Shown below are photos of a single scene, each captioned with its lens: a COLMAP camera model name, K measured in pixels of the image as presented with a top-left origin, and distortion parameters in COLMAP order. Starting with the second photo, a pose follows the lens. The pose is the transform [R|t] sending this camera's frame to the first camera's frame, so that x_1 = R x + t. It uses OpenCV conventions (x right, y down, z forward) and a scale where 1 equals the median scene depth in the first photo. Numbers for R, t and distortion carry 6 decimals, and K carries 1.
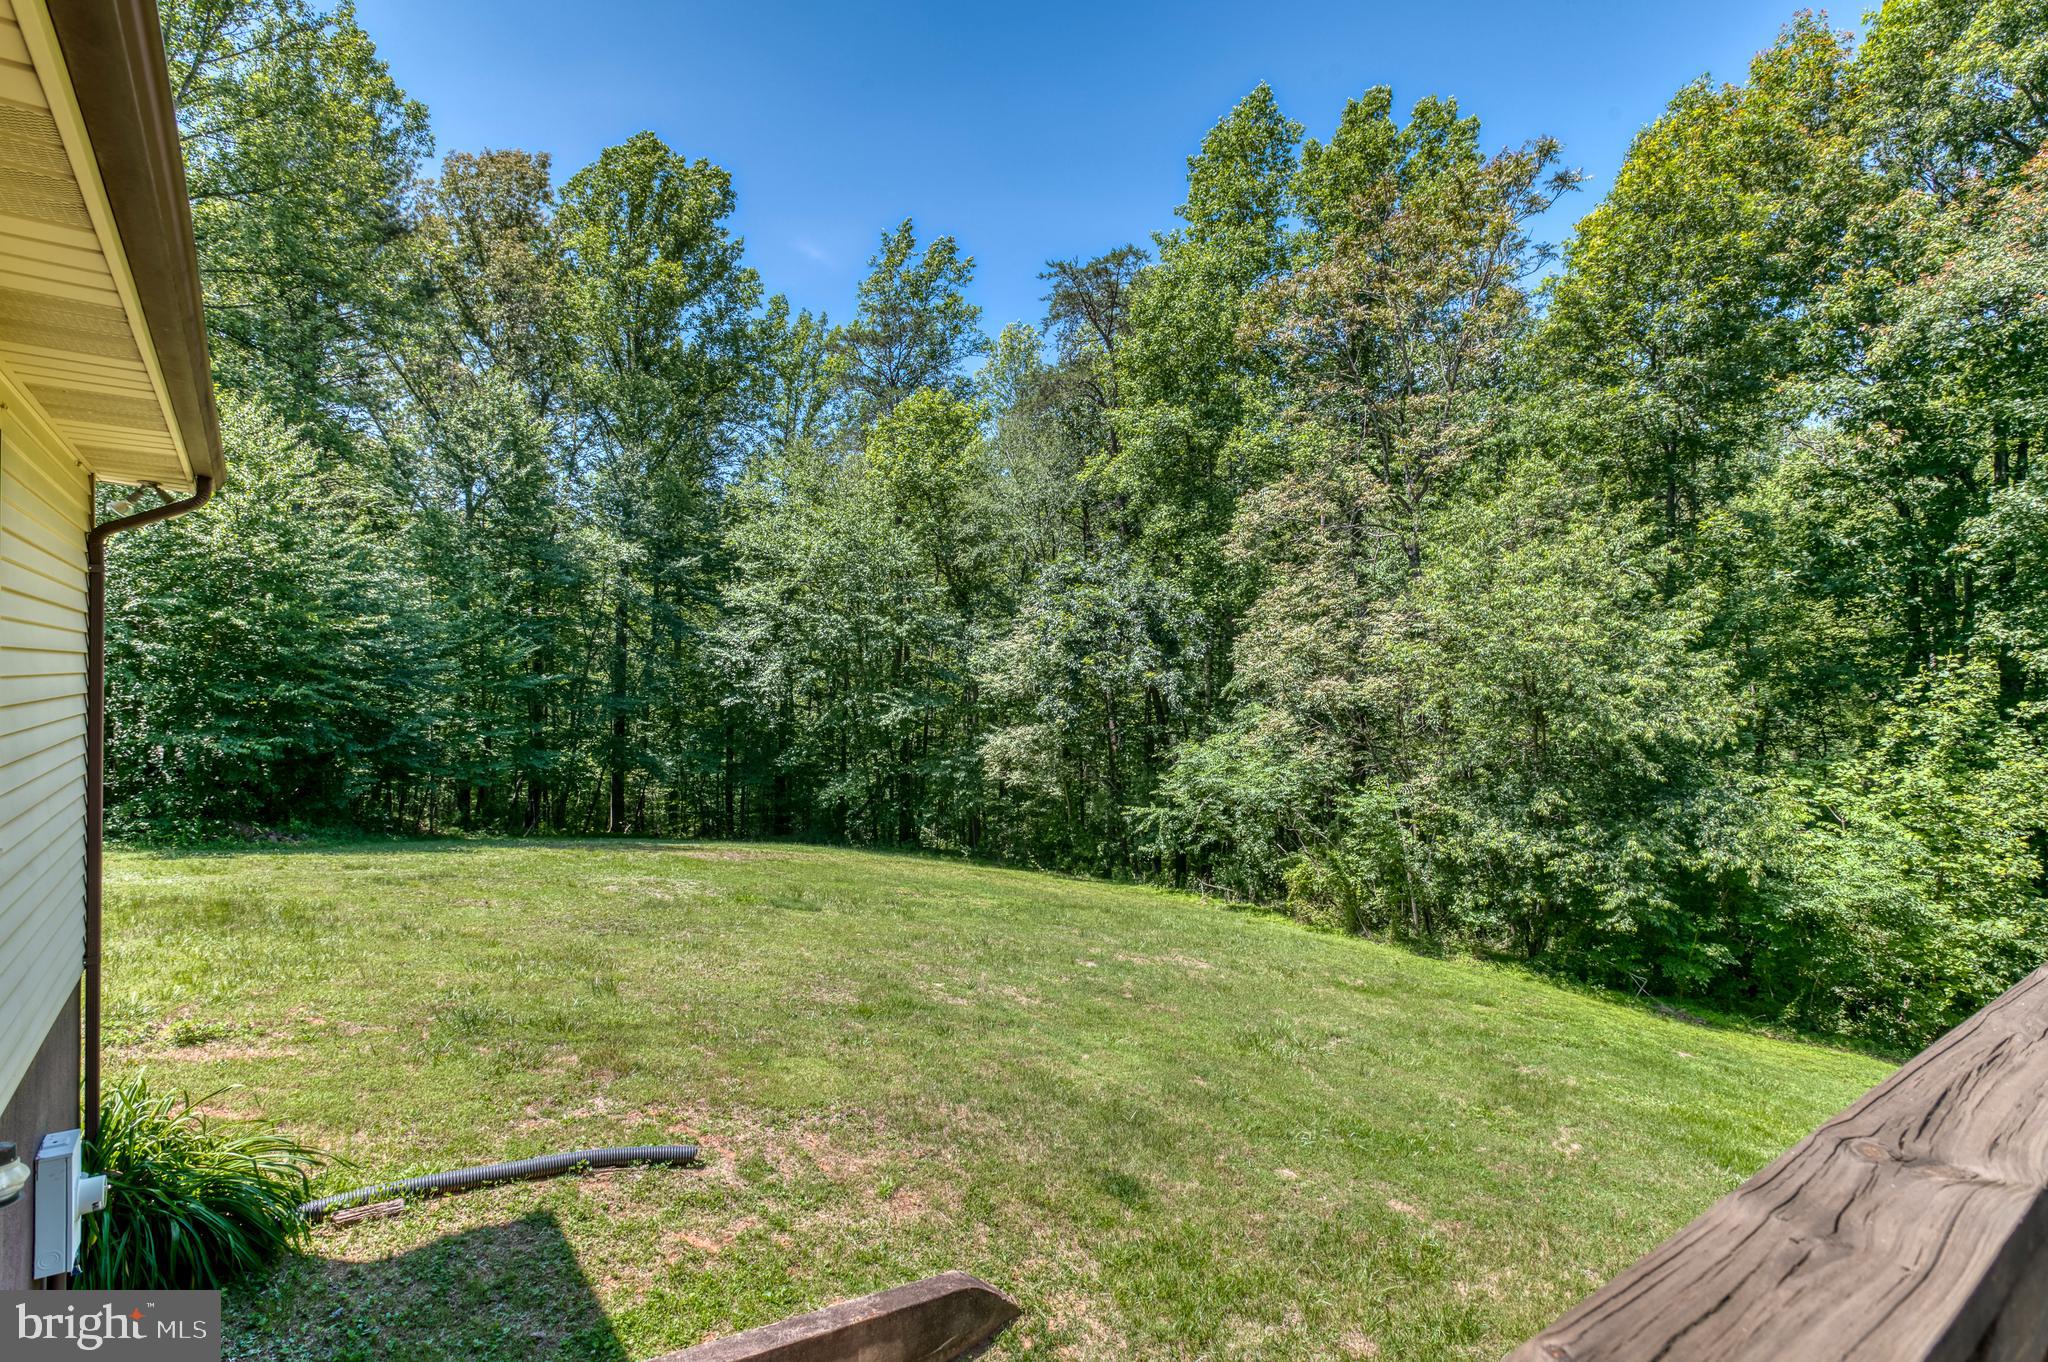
lens RADIAL K [[1024.9, 0, 1024.9], [0, 1024.9, 685.5], [0, 0, 1]] dist [-0.019978, 0.006594]
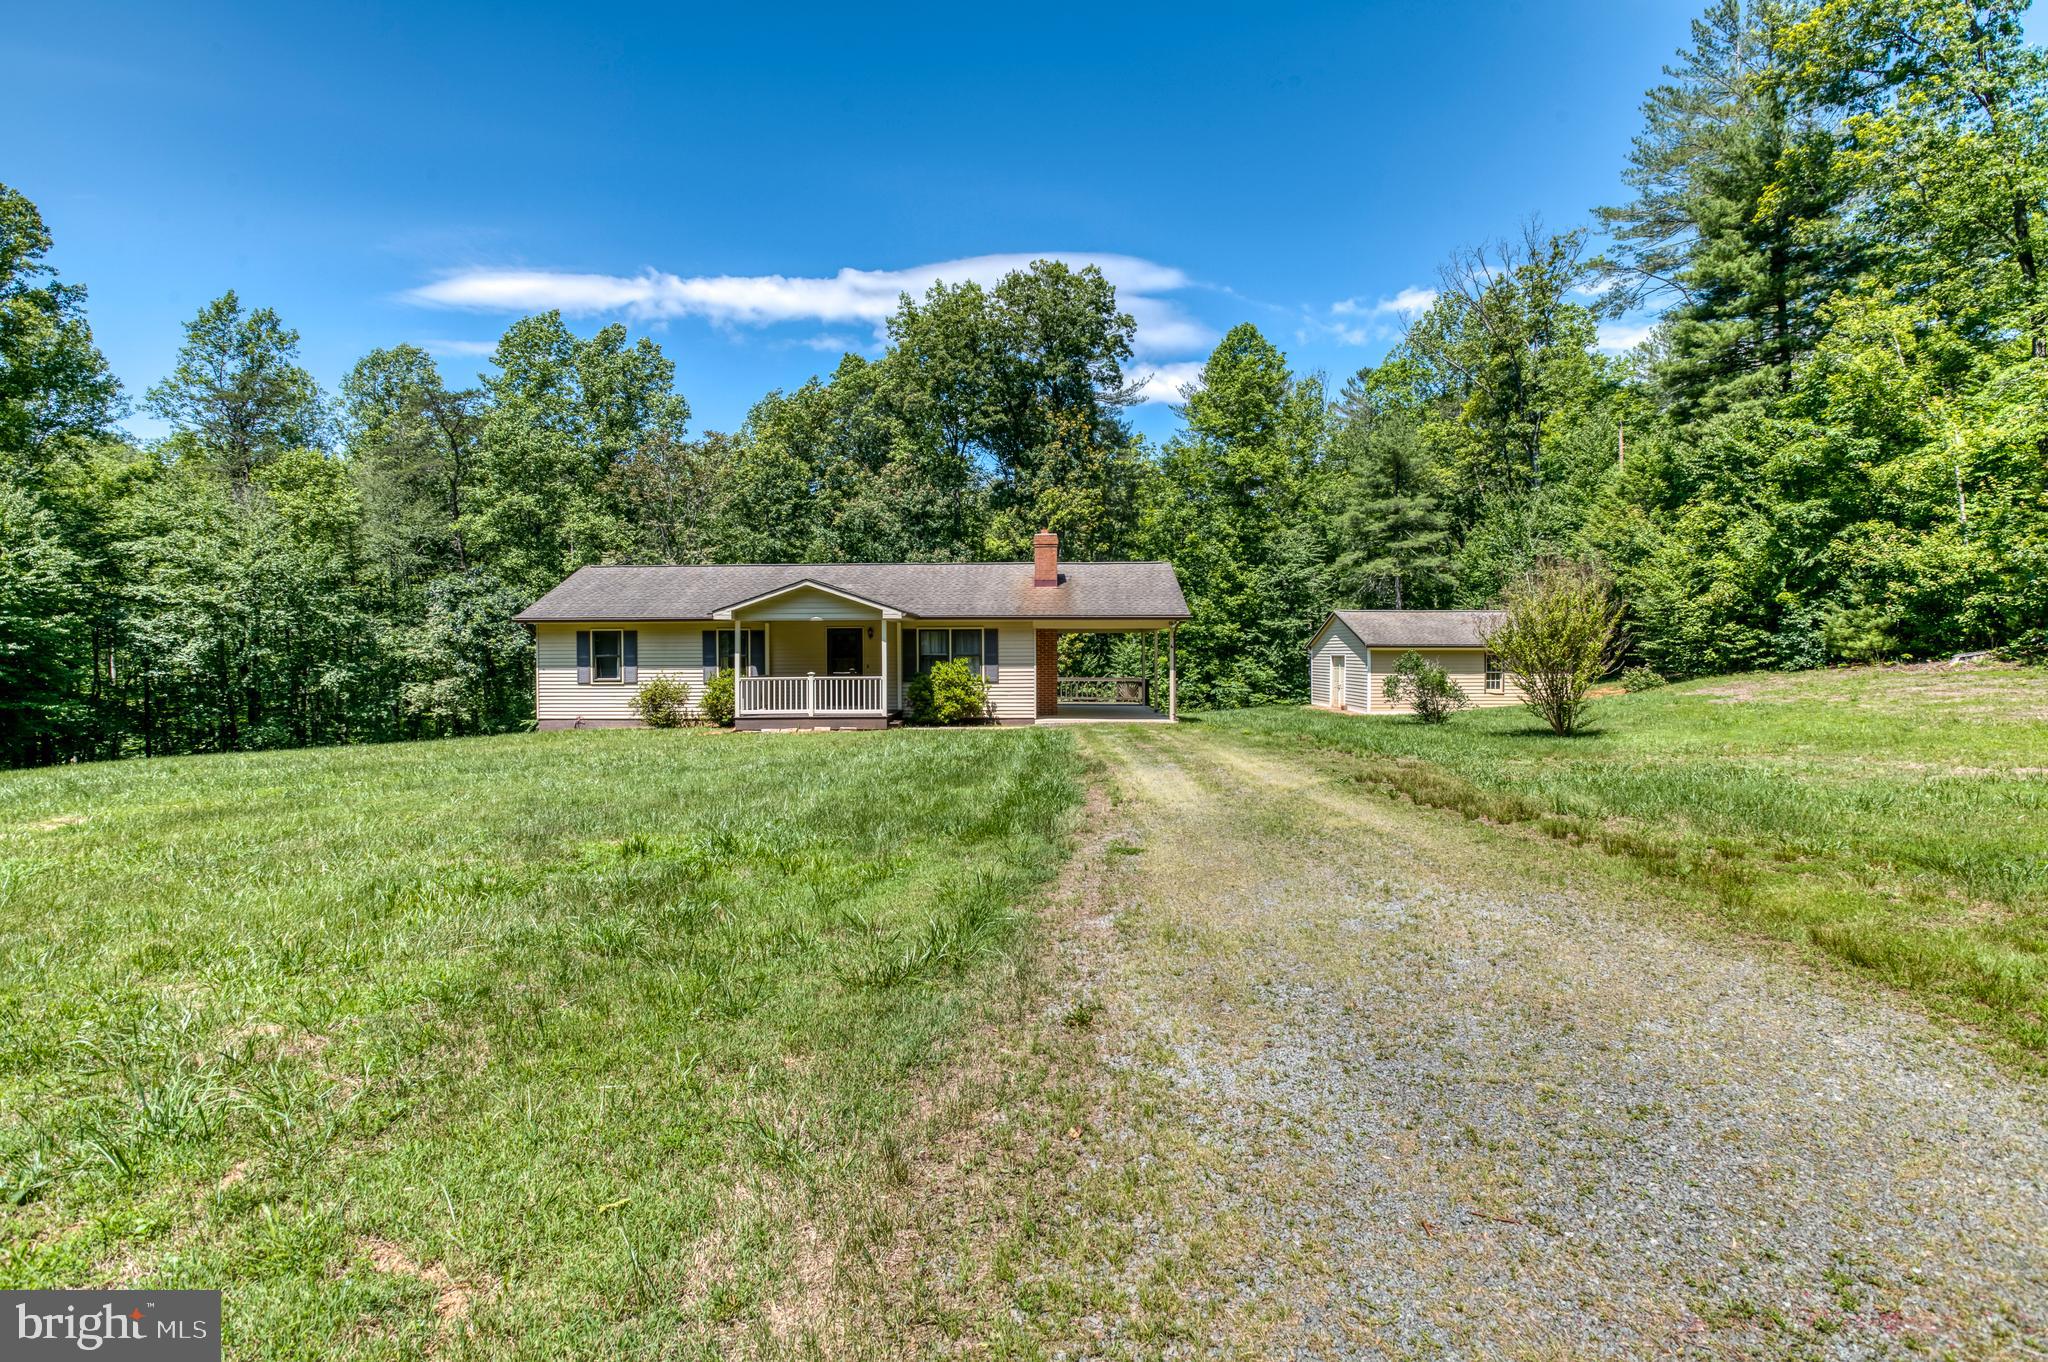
lens RADIAL K [[1024.9, 0, 1038.3], [0, 1024.9, 678.6], [0, 0, 1]] dist [-0.019978, 0.006594]
pose [[0.613198, -0.048708, 0.788426, -0.625806], [0.017110, 0.998682, 0.048390, -0.023808], [-0.789744, -0.016182, 0.613223, -0.690833]]
